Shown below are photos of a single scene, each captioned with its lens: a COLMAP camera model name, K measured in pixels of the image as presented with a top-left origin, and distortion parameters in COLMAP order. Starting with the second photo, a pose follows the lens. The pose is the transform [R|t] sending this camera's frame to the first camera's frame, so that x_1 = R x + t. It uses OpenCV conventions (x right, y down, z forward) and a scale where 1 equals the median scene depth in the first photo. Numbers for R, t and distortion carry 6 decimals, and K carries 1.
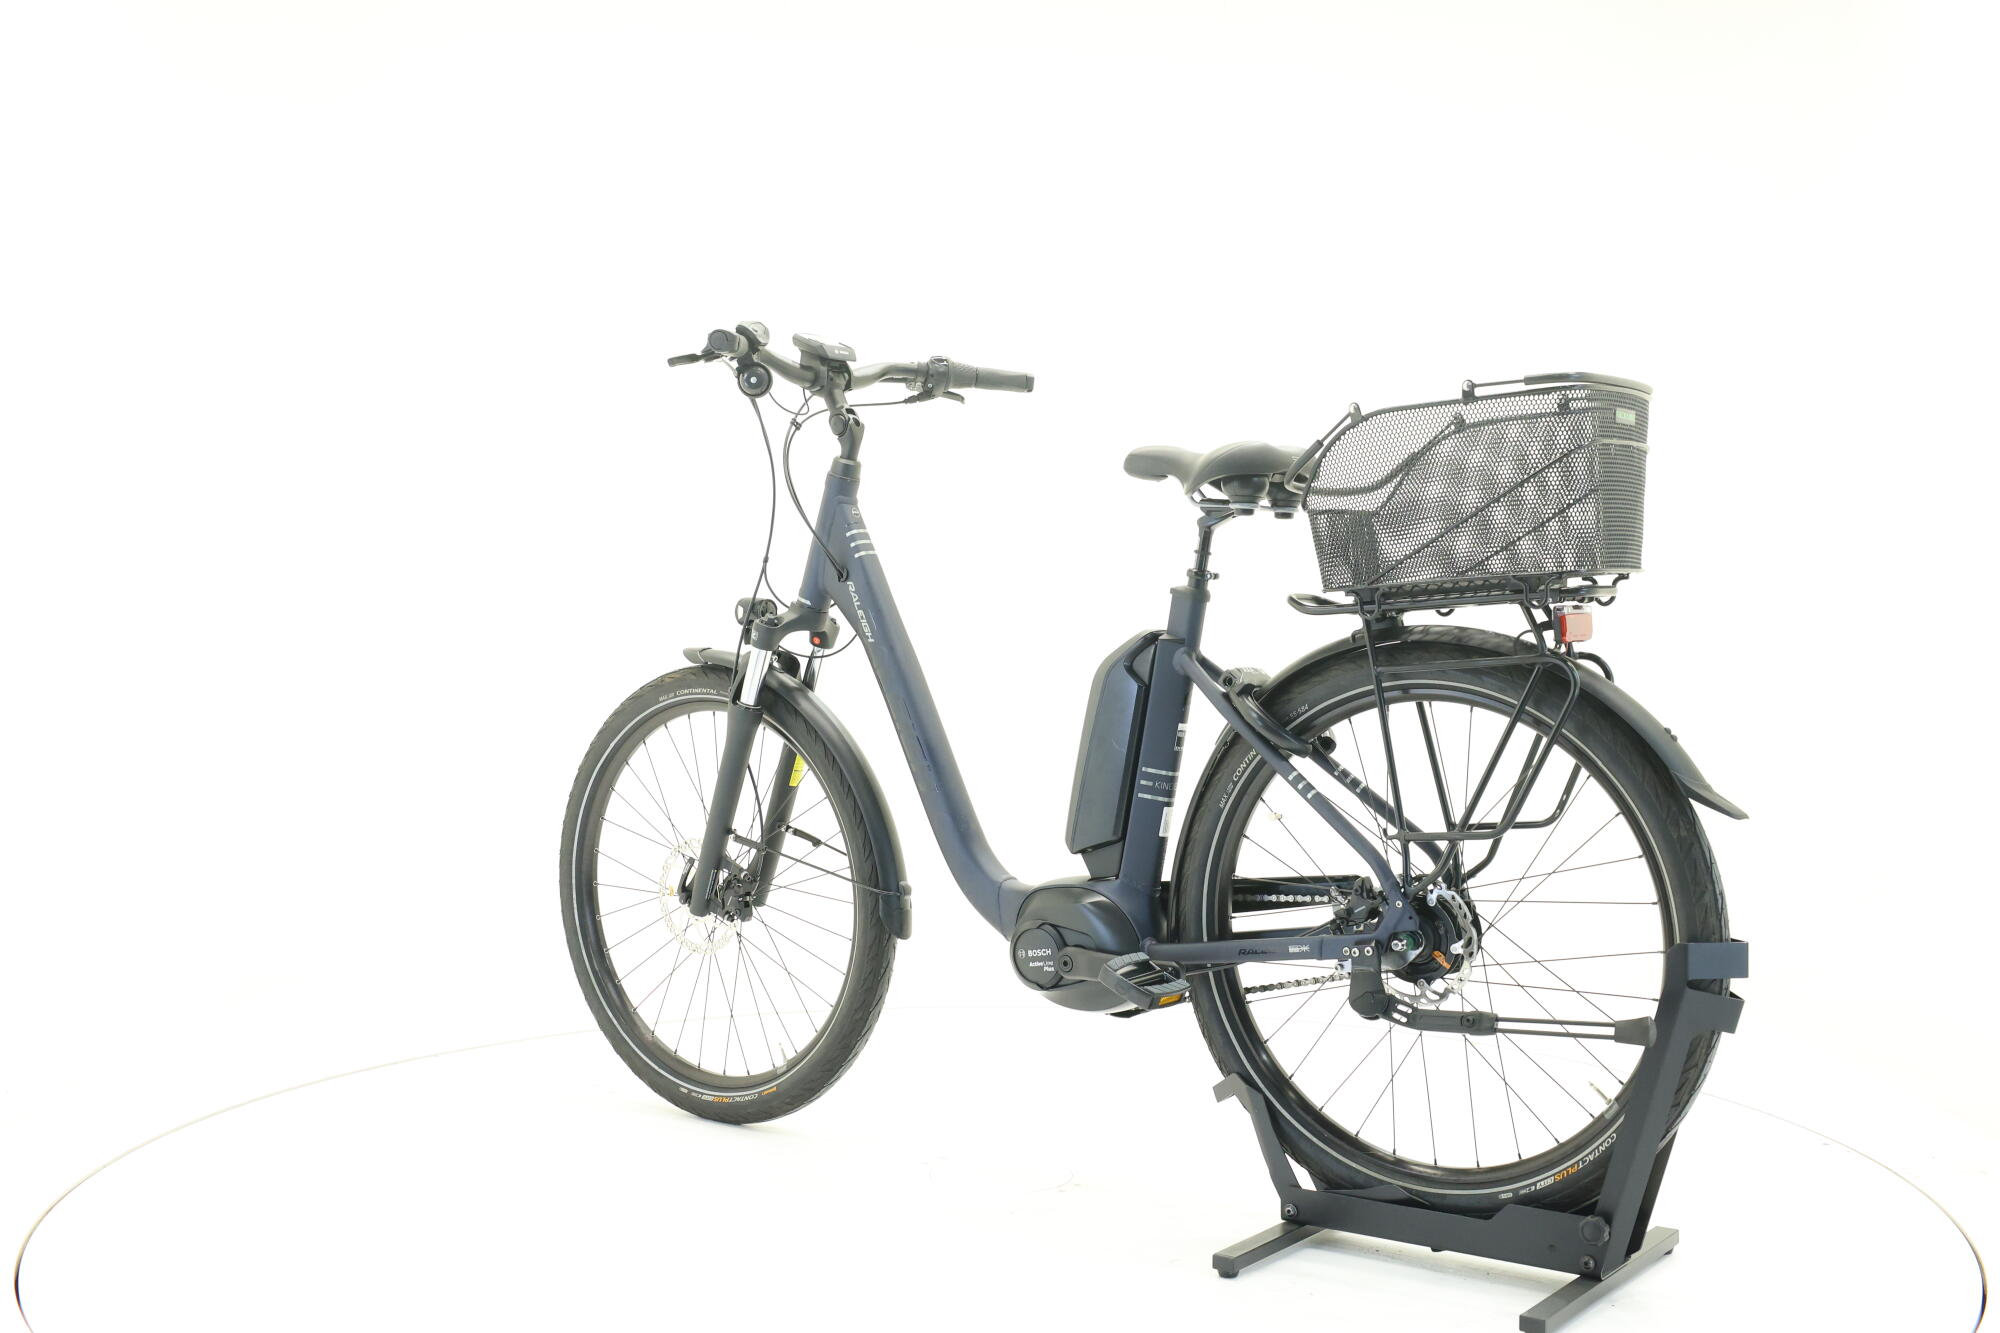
lens RADIAL K [[2144.4, 0, 993.2], [0, 2144.4, 672.9], [0, 0, 1]] dist [-0.010038, 0.000000]
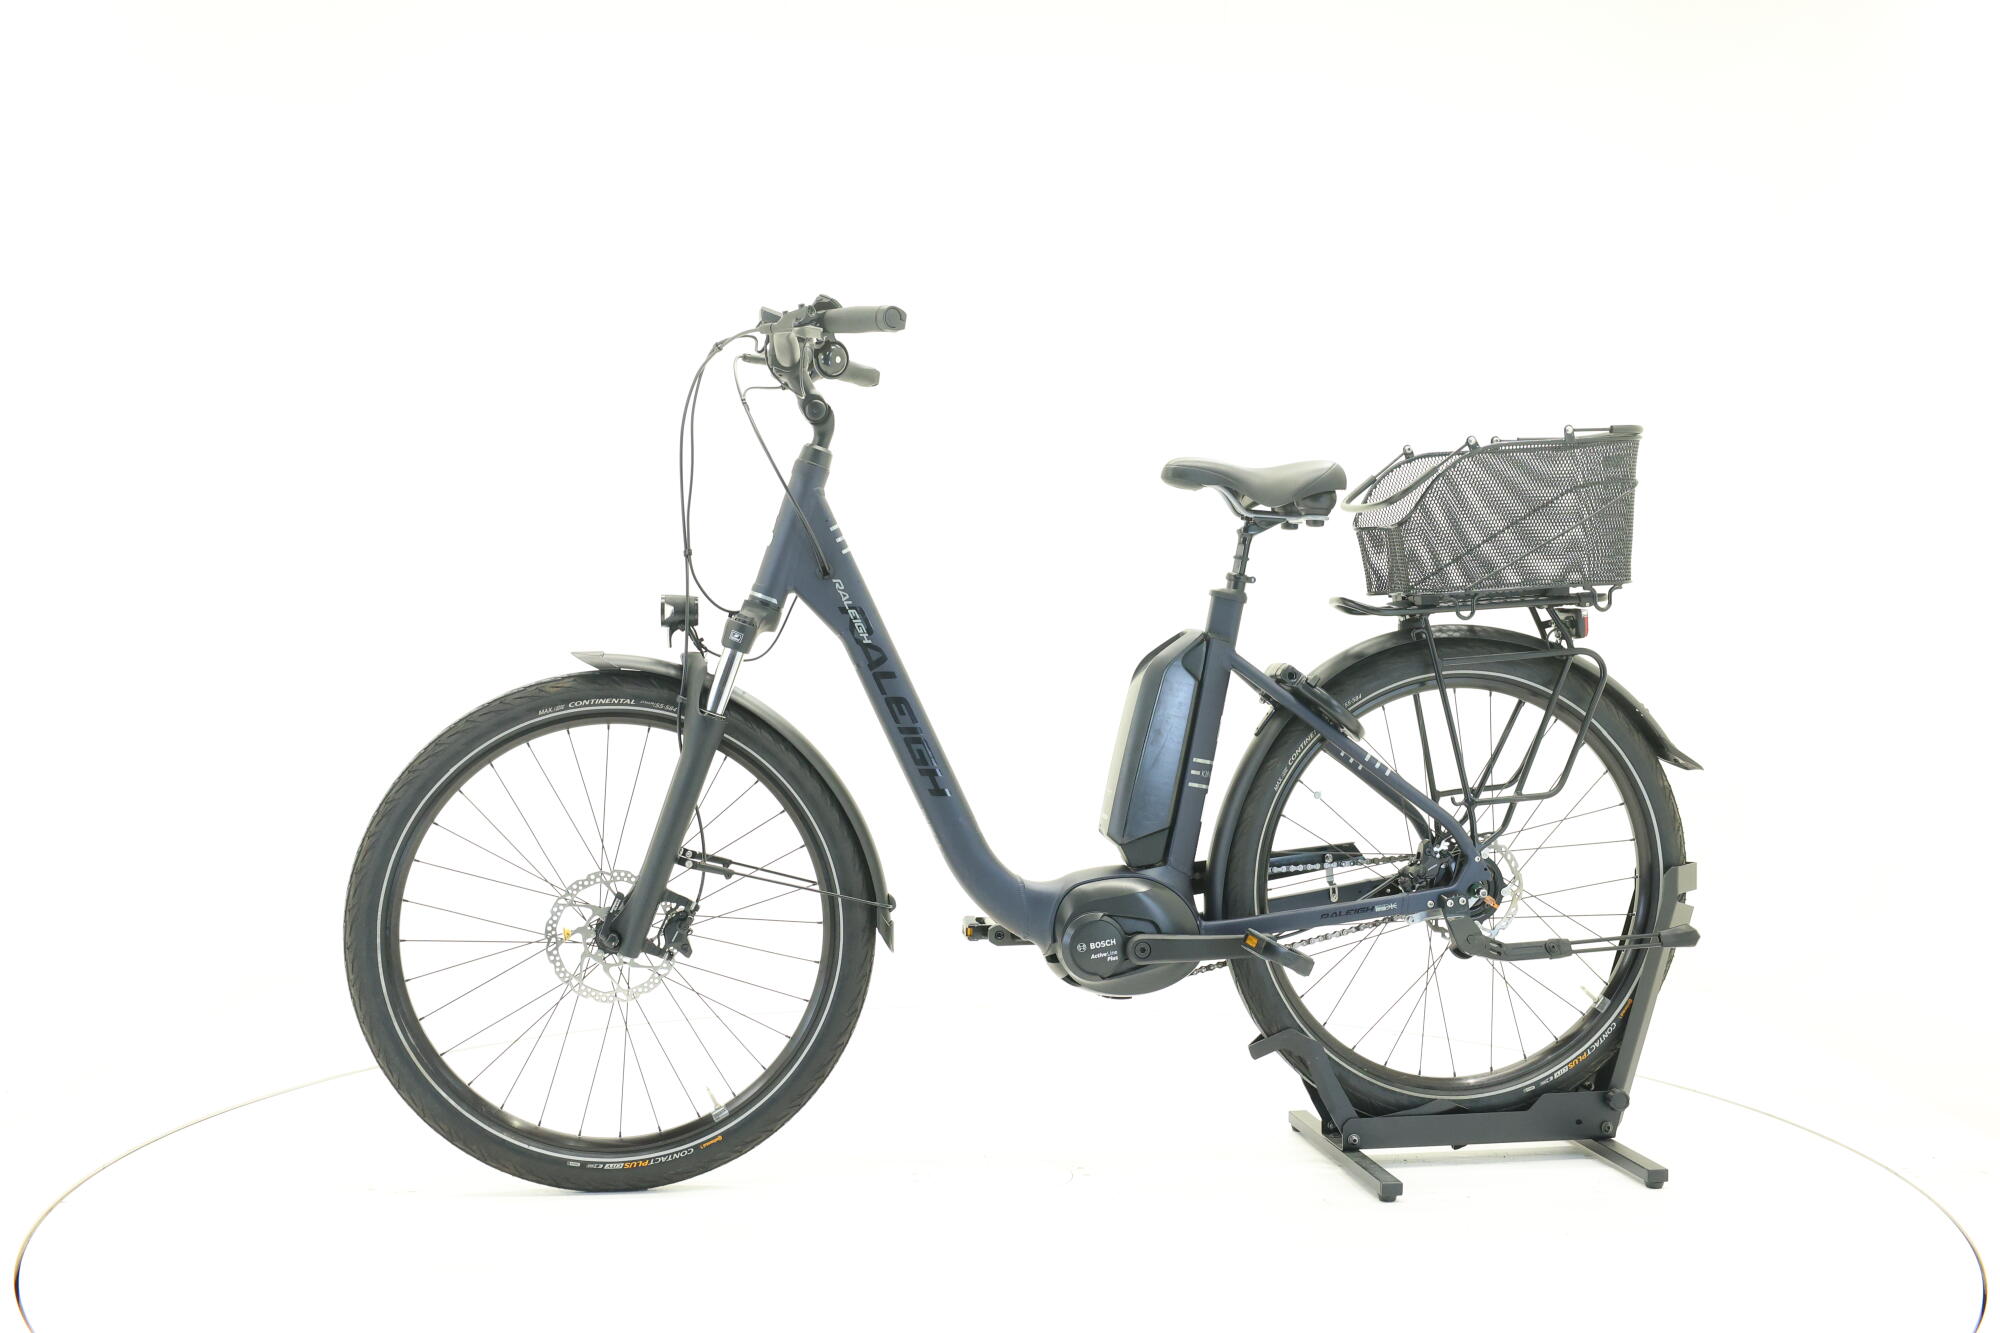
lens RADIAL K [[2144.4, 0, 995.7], [0, 2144.4, 664.6], [0, 0, 1]] dist [-0.010038, 0.000000]
pose [[0.685159, -0.017127, 0.728193, -0.784501], [0.015980, 0.999836, 0.008481, -0.013299], [-0.728219, 0.005826, 0.685320, 0.344645]]
